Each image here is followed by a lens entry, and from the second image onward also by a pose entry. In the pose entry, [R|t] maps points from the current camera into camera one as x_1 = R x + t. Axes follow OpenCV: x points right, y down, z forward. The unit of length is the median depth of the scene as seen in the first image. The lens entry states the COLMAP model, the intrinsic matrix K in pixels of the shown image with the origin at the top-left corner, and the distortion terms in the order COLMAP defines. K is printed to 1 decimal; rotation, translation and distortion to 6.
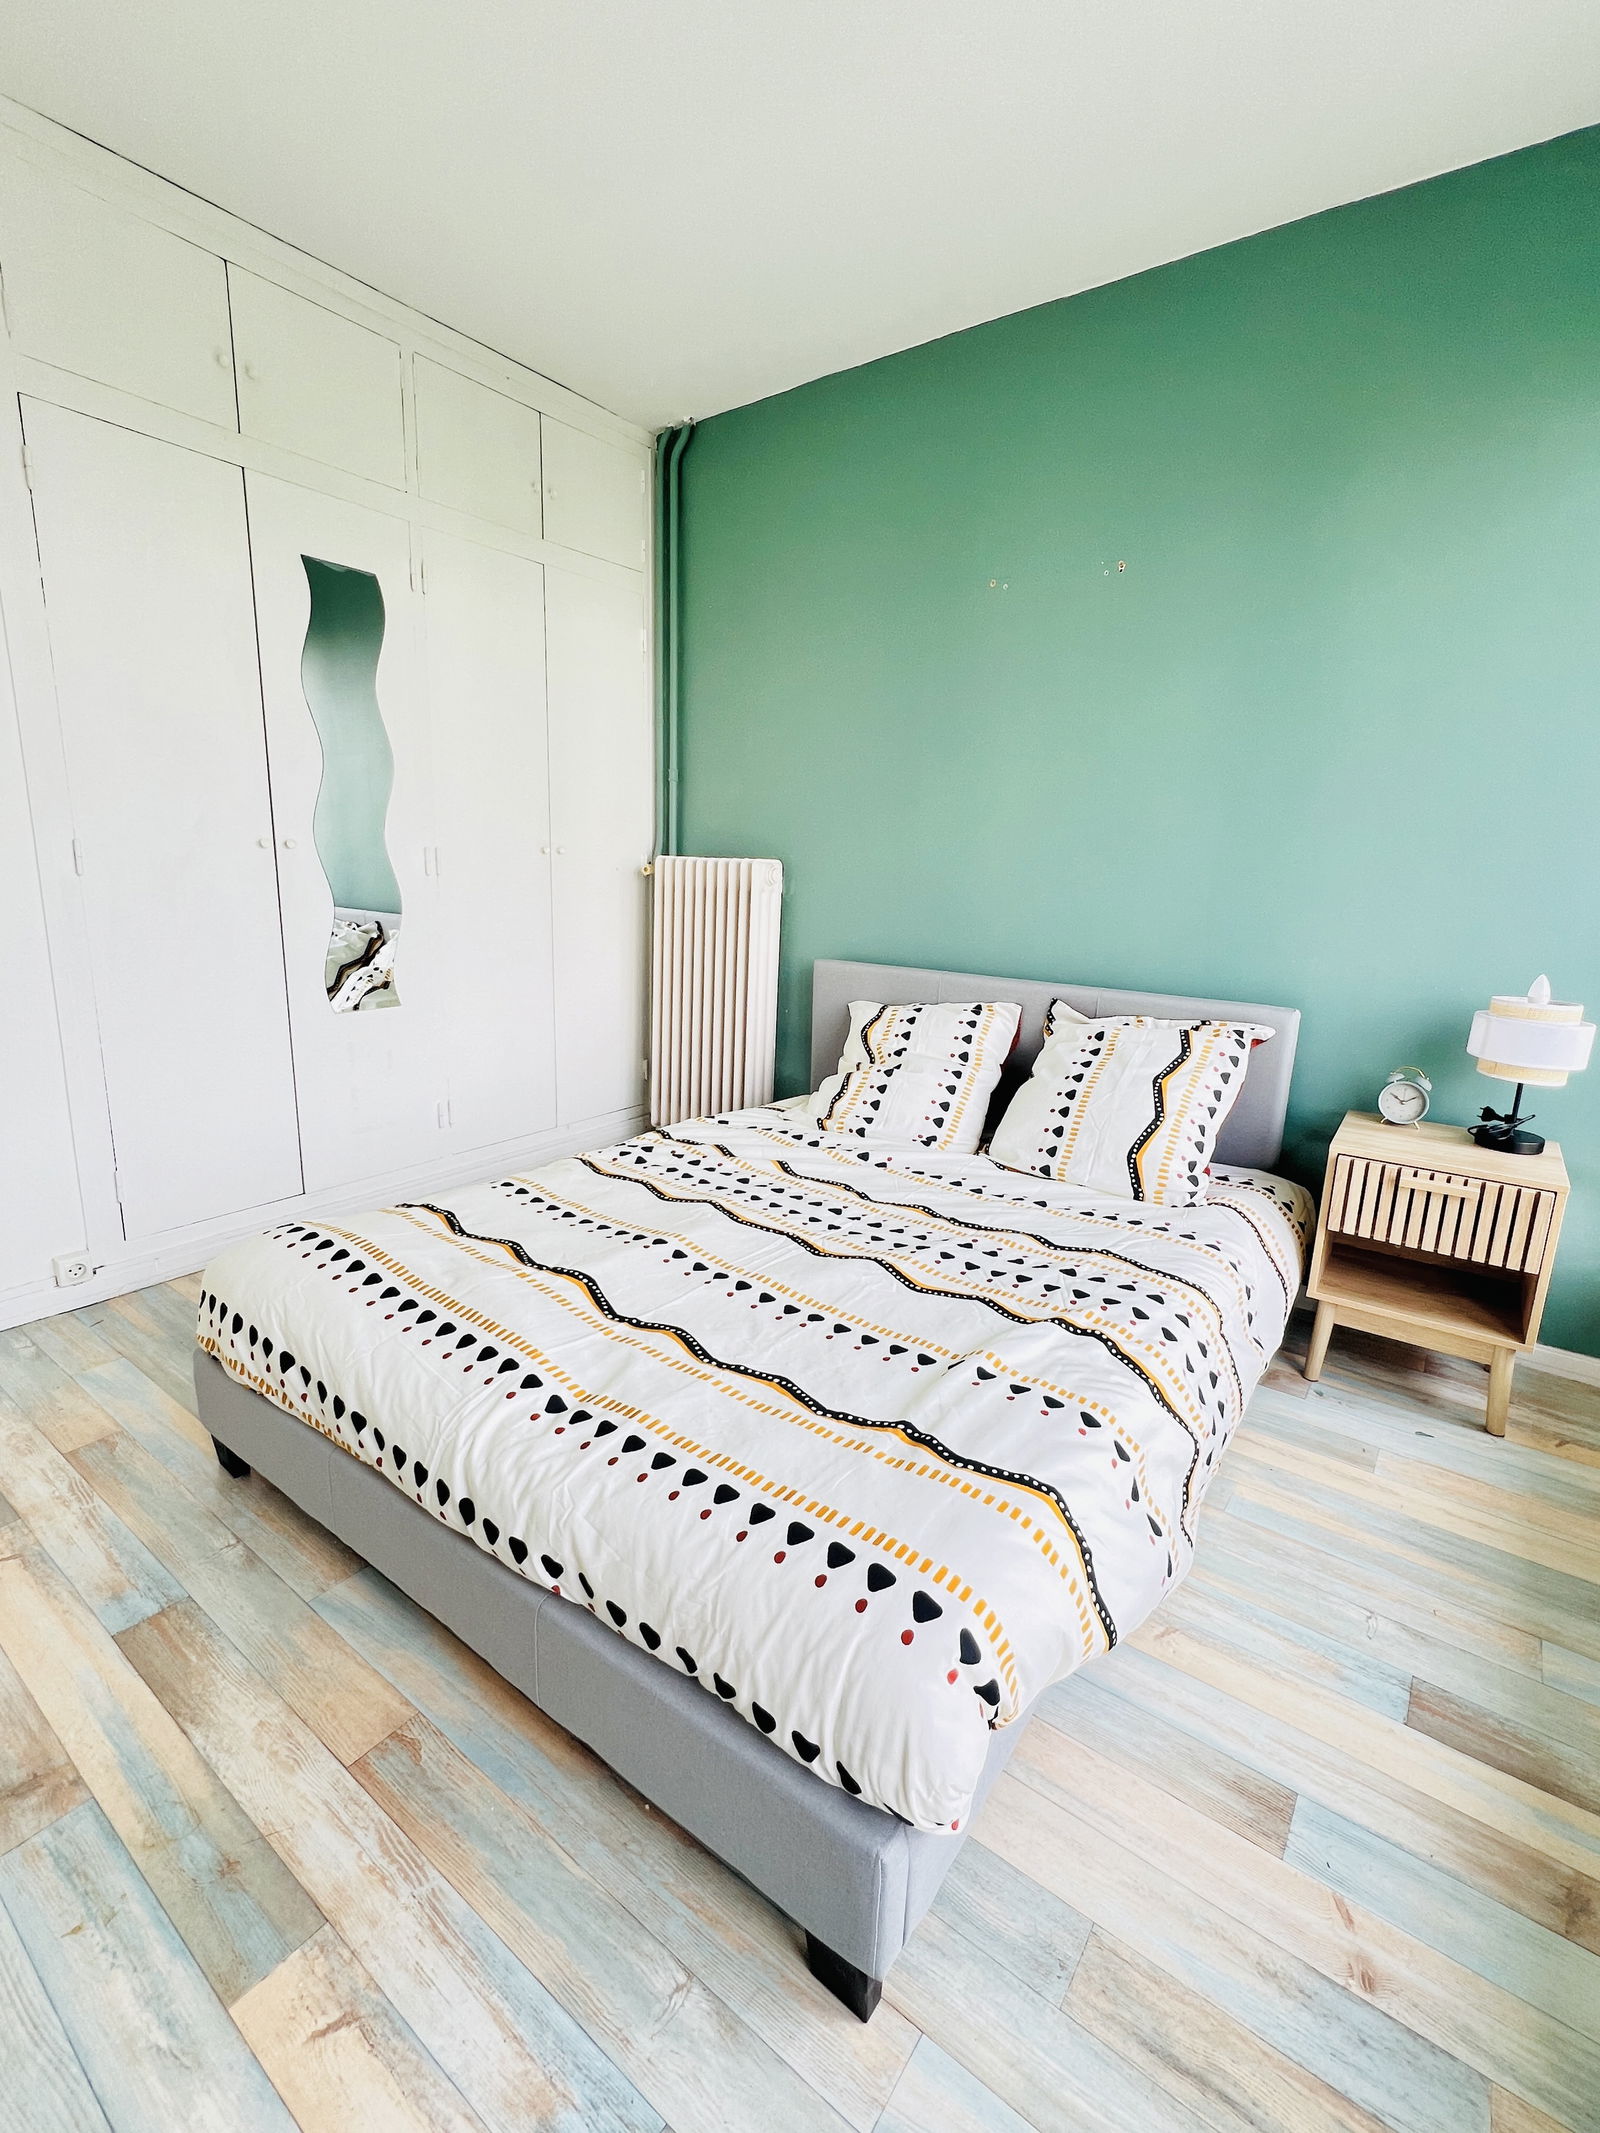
lens RADIAL K [[951.2, 0, 799.4], [0, 951.2, 1061.9], [0, 0, 1]] dist [0.002042, 0.000949]
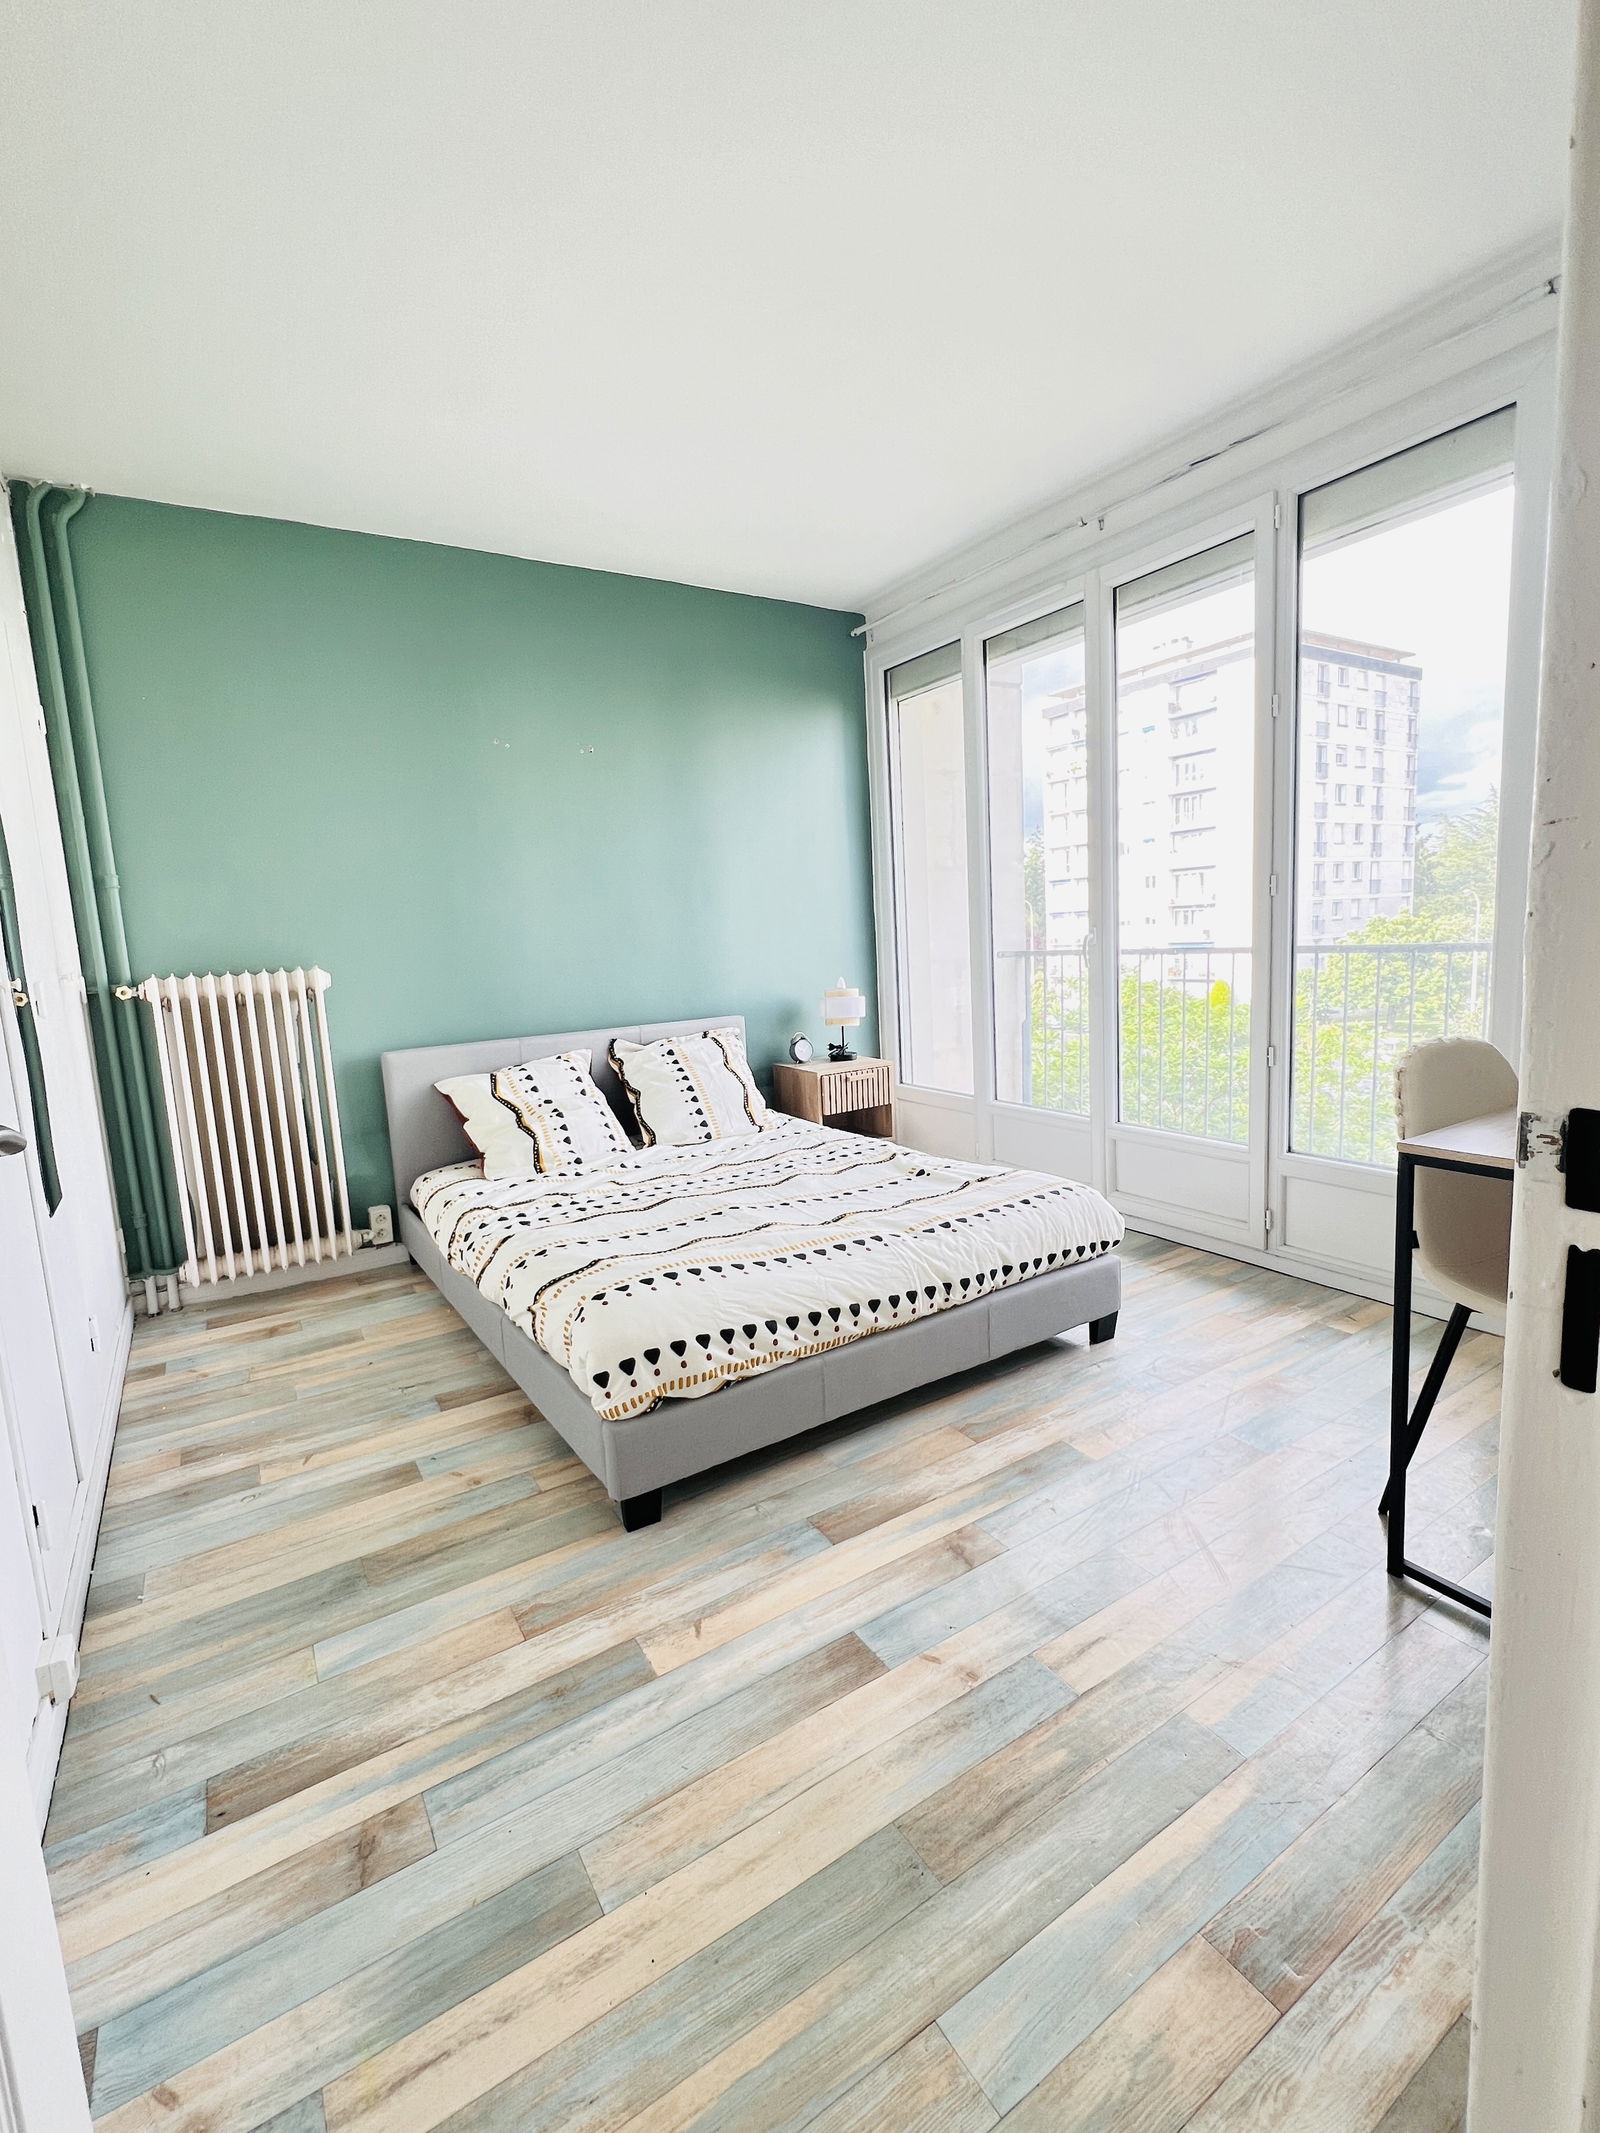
lens RADIAL K [[951.2, 0, 802.3], [0, 951.2, 1067.2], [0, 0, 1]] dist [0.002042, 0.000949]
pose [[0.356052, -0.178942, 0.917173, -1.365993], [0.258449, 0.962066, 0.087369, -0.112945], [-0.898015, 0.205934, 0.388793, 0.299188]]
